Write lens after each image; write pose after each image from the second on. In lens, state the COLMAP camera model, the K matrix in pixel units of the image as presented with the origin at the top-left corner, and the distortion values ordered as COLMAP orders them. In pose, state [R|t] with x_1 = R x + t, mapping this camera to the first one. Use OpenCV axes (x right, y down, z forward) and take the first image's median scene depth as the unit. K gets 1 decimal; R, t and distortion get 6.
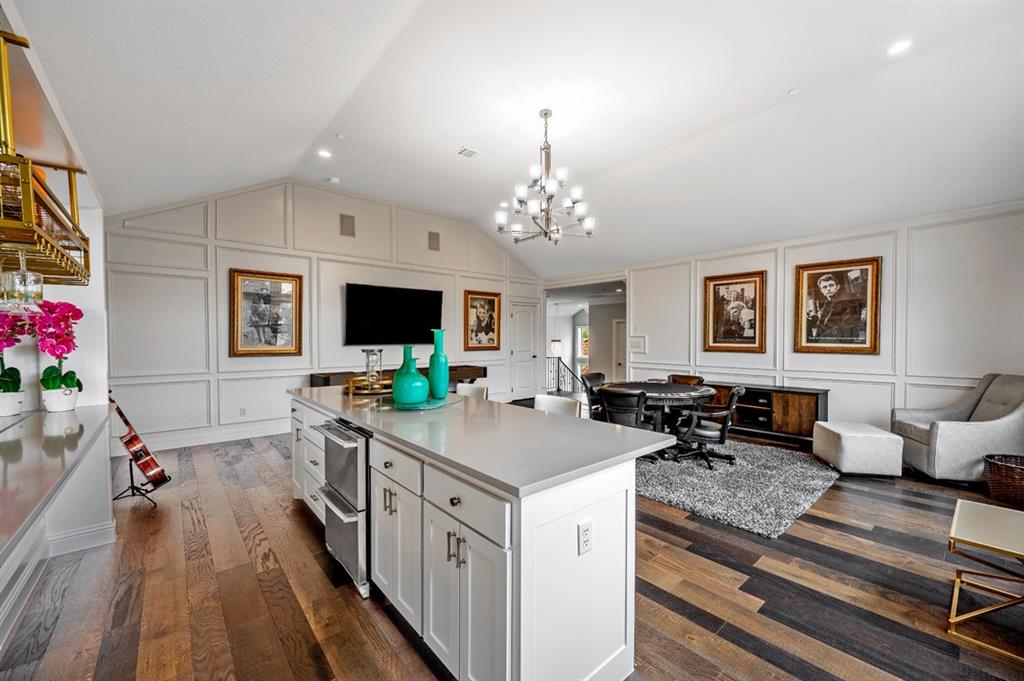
lens RADIAL K [[405.4, 0, 518.4], [0, 405.4, 339.7], [0, 0, 1]] dist [0.014742, -0.000143]
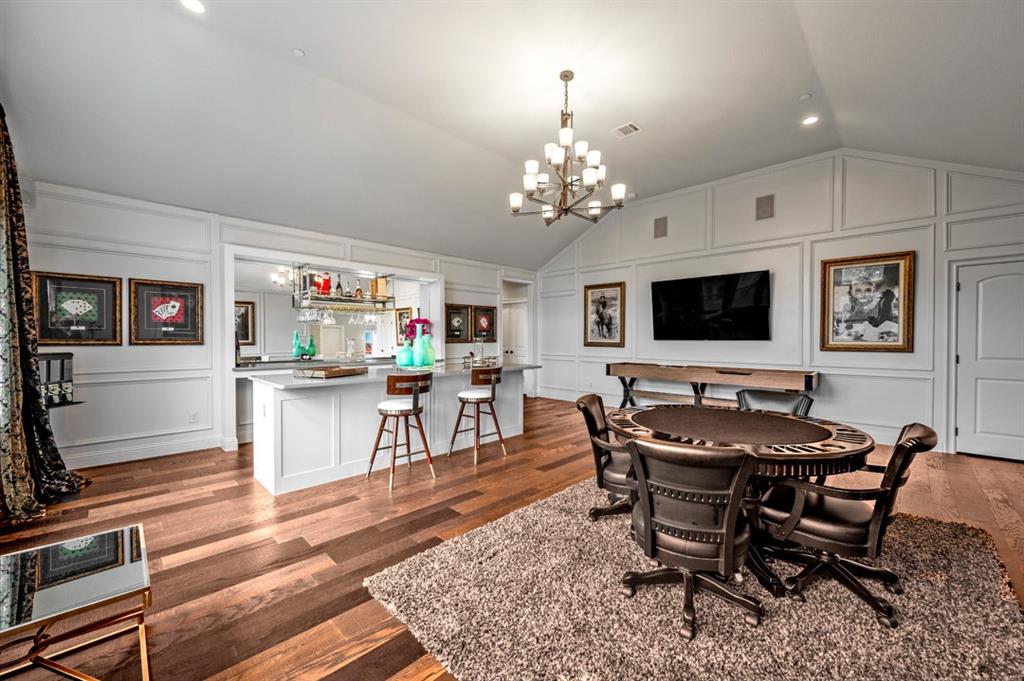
lens RADIAL K [[405.4, 0, 518.4], [0, 405.4, 339.7], [0, 0, 1]] dist [0.014742, -0.000143]
pose [[0.073067, 0.011771, -0.997258, 0.537228], [-0.005972, 0.999918, 0.011365, 0.004649], [0.997309, 0.005125, 0.073131, 0.469656]]
